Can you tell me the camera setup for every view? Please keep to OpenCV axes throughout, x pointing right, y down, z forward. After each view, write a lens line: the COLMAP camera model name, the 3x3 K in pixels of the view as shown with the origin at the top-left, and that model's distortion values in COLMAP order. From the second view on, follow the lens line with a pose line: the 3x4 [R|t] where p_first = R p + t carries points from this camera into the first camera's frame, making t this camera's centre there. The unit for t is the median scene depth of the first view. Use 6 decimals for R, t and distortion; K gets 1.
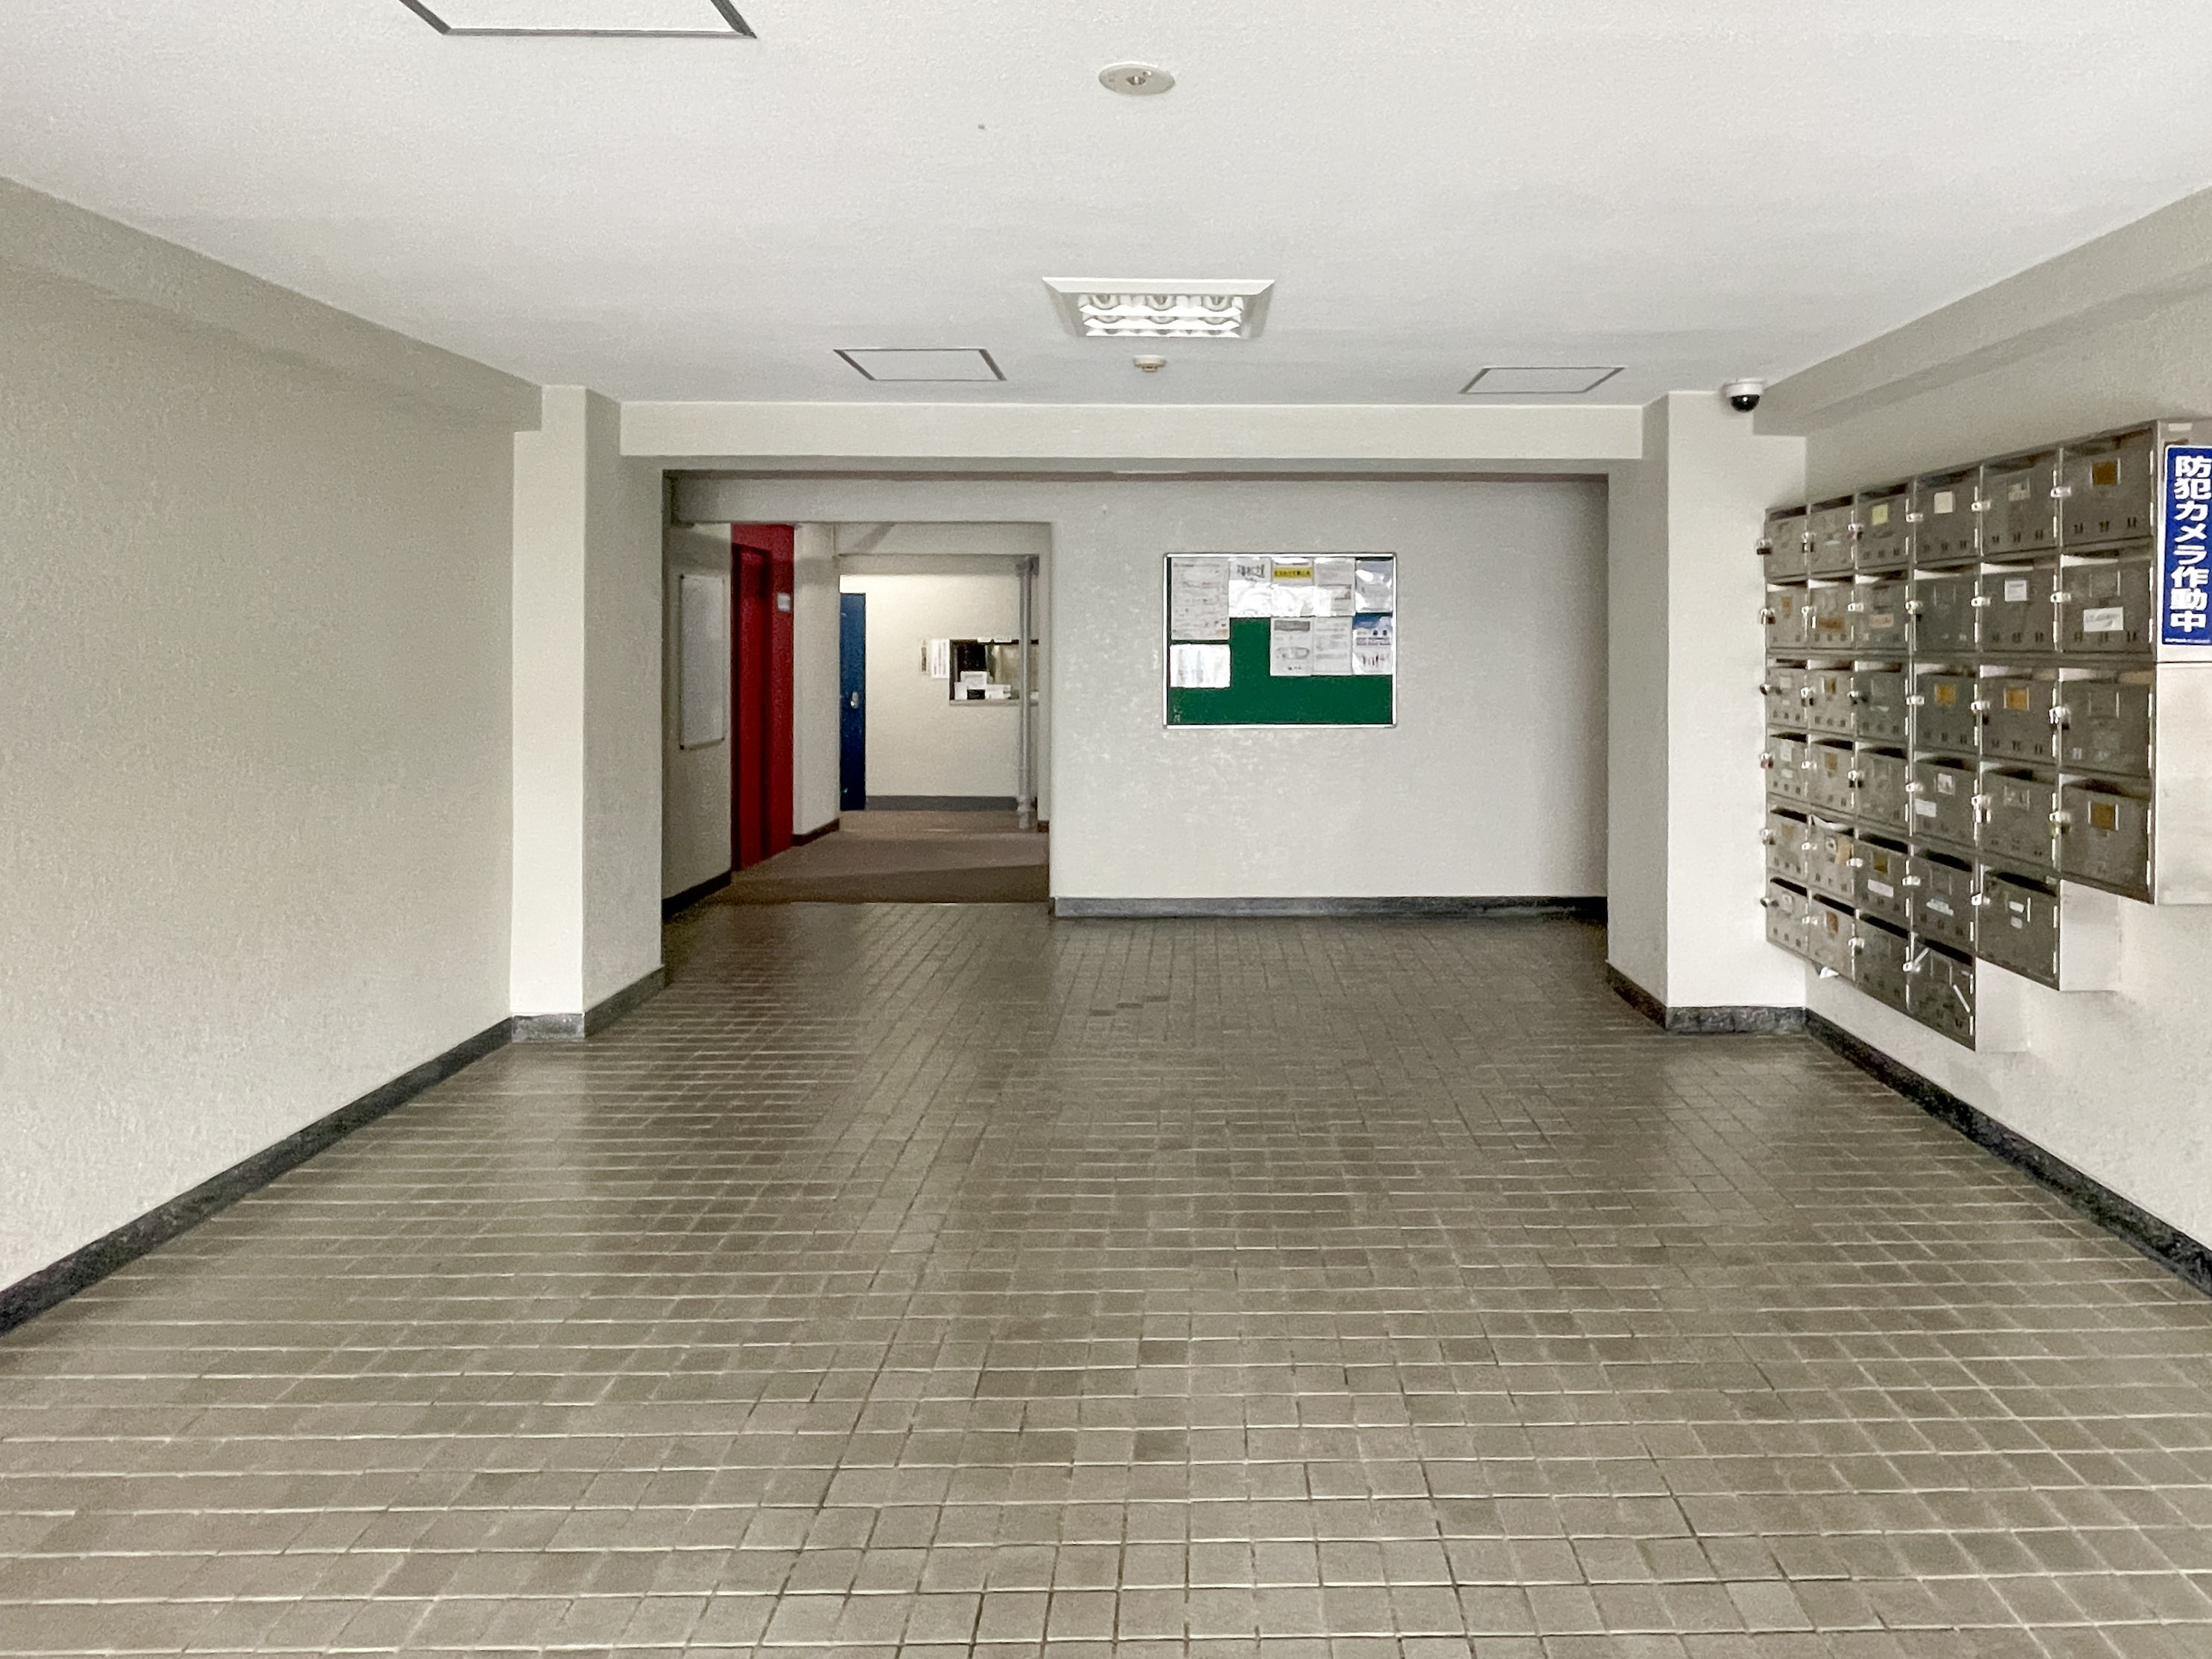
lens RADIAL K [[887.6, 0, 1104.3], [0, 887.6, 827.8], [0, 0, 1]] dist [0.000830, 0.000101]
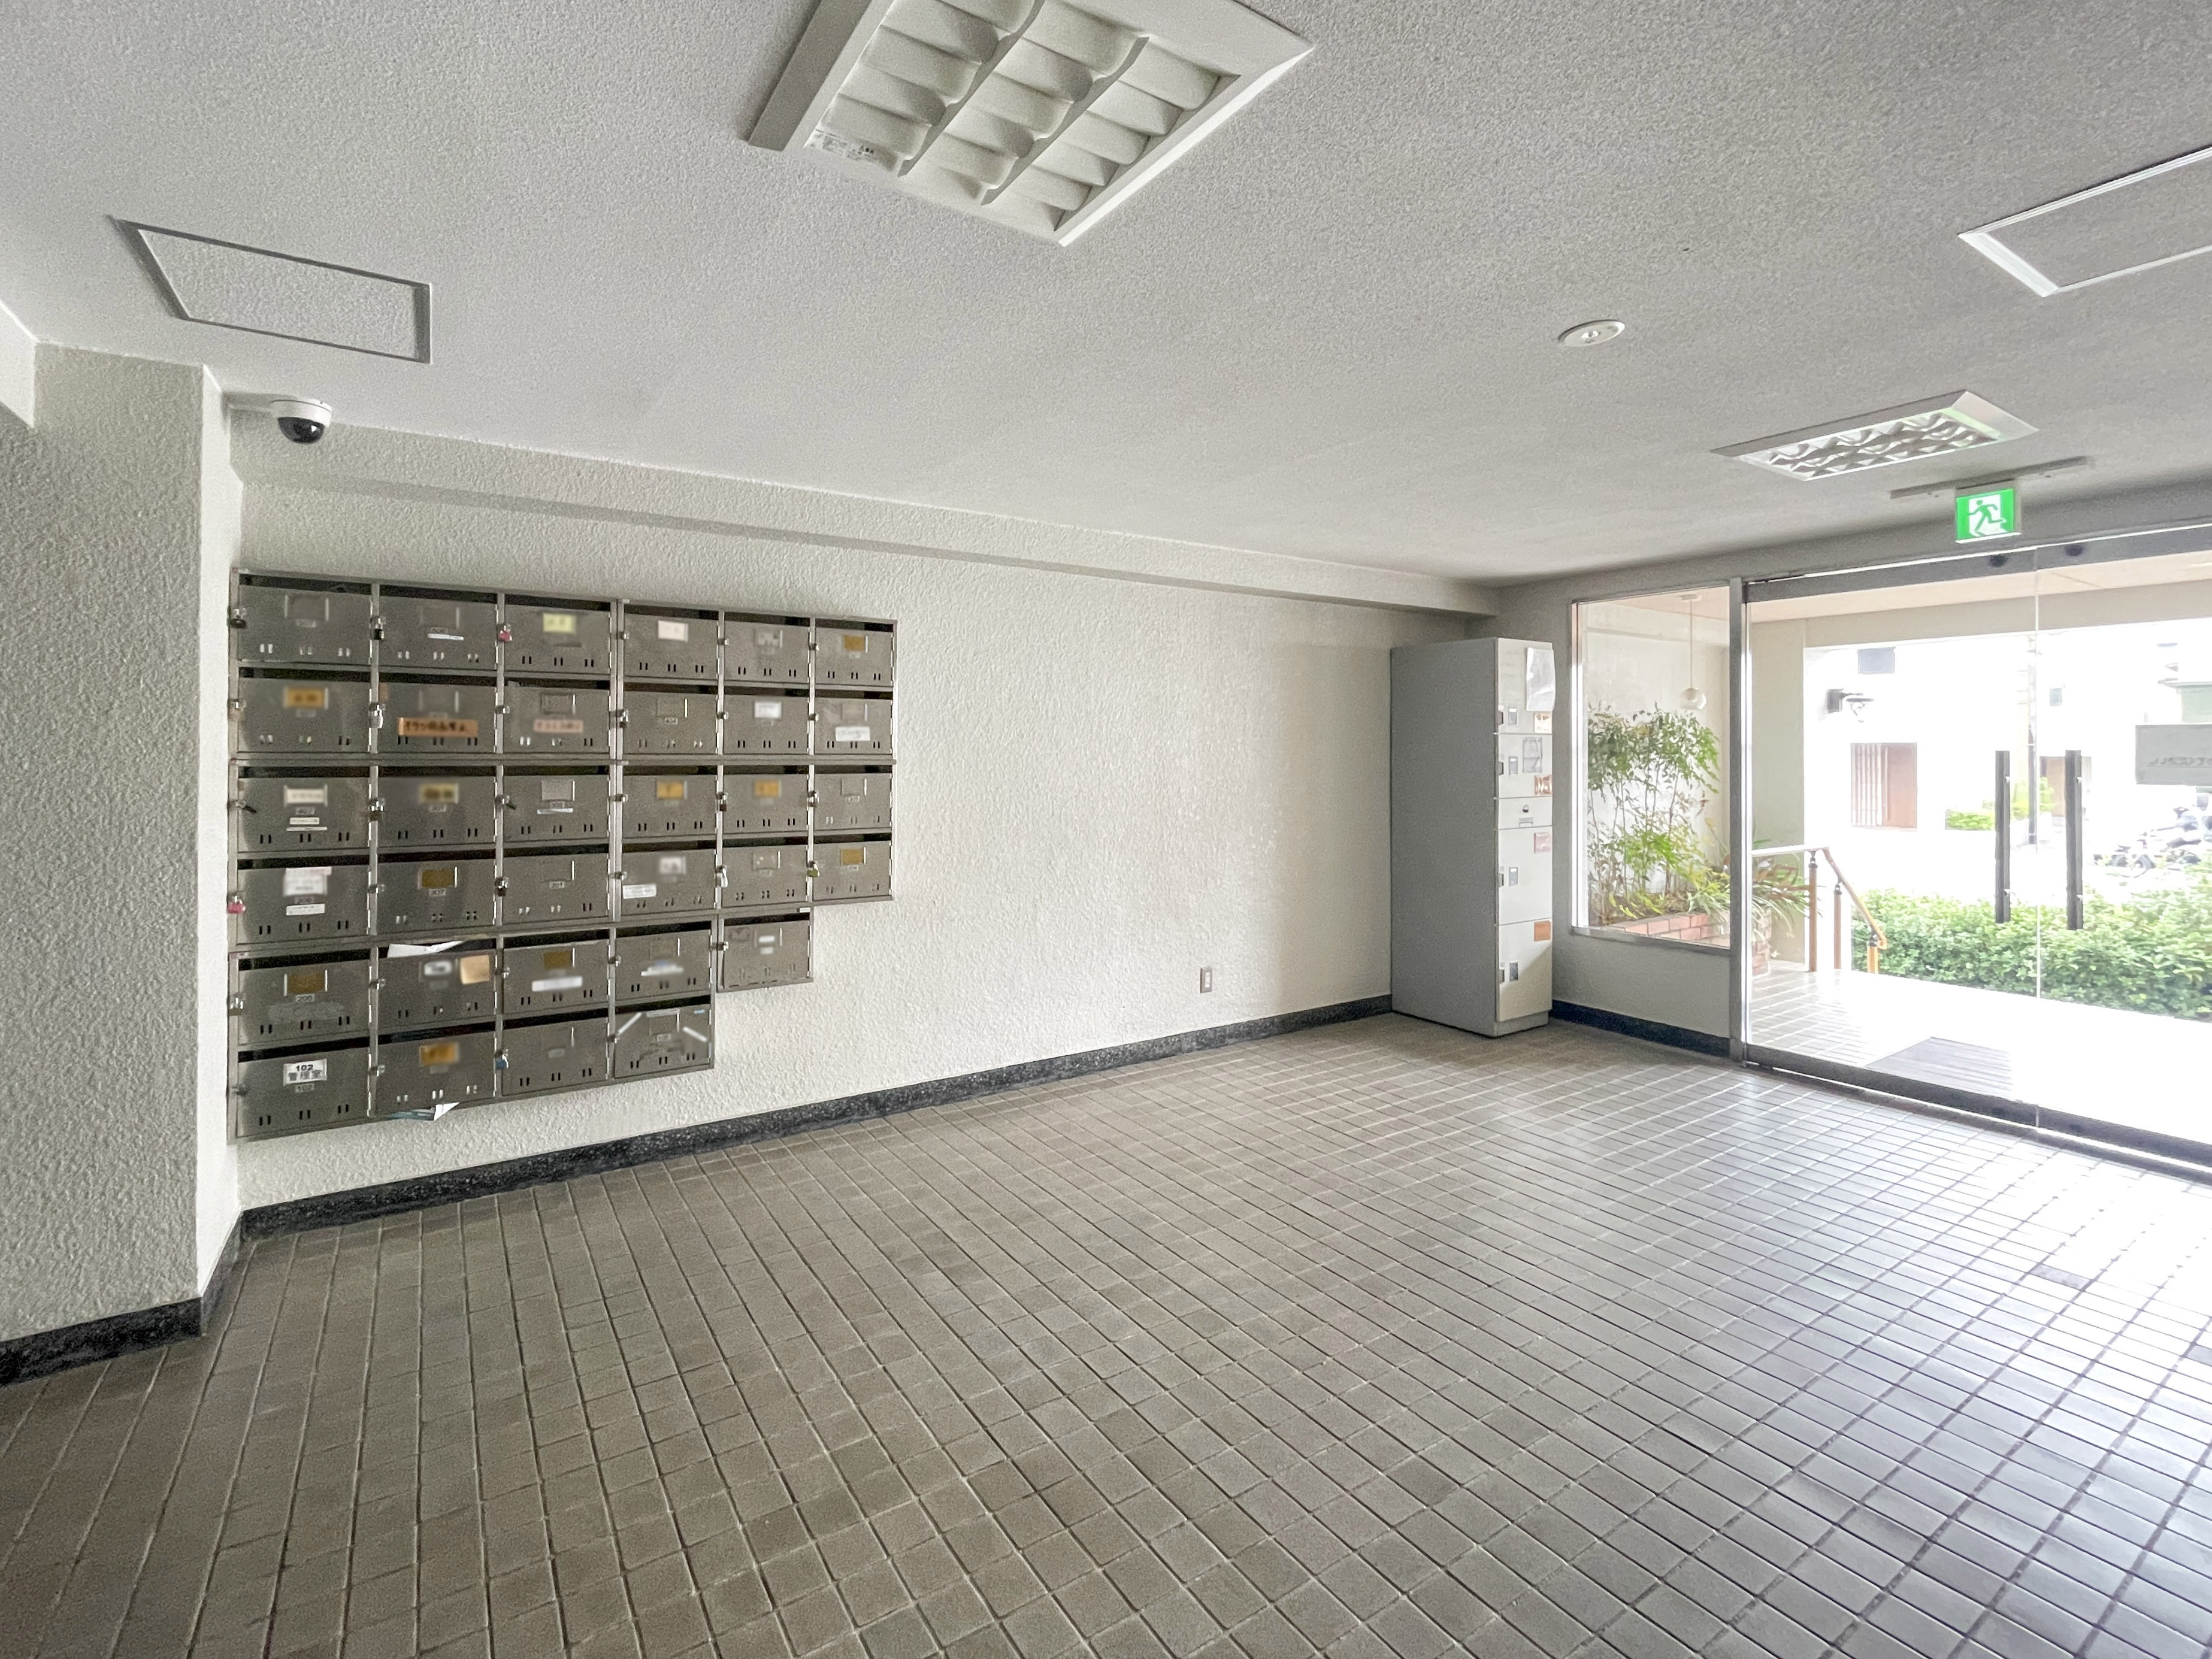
lens RADIAL K [[887.6, 0, 1105.2], [0, 887.6, 833.7], [0, 0, 1]] dist [0.000830, 0.000101]
pose [[-0.486499, -0.090203, 0.869012, -0.367180], [0.171461, 0.965456, 0.196203, -0.232470], [-0.856691, 0.244454, -0.454227, 1.081442]]
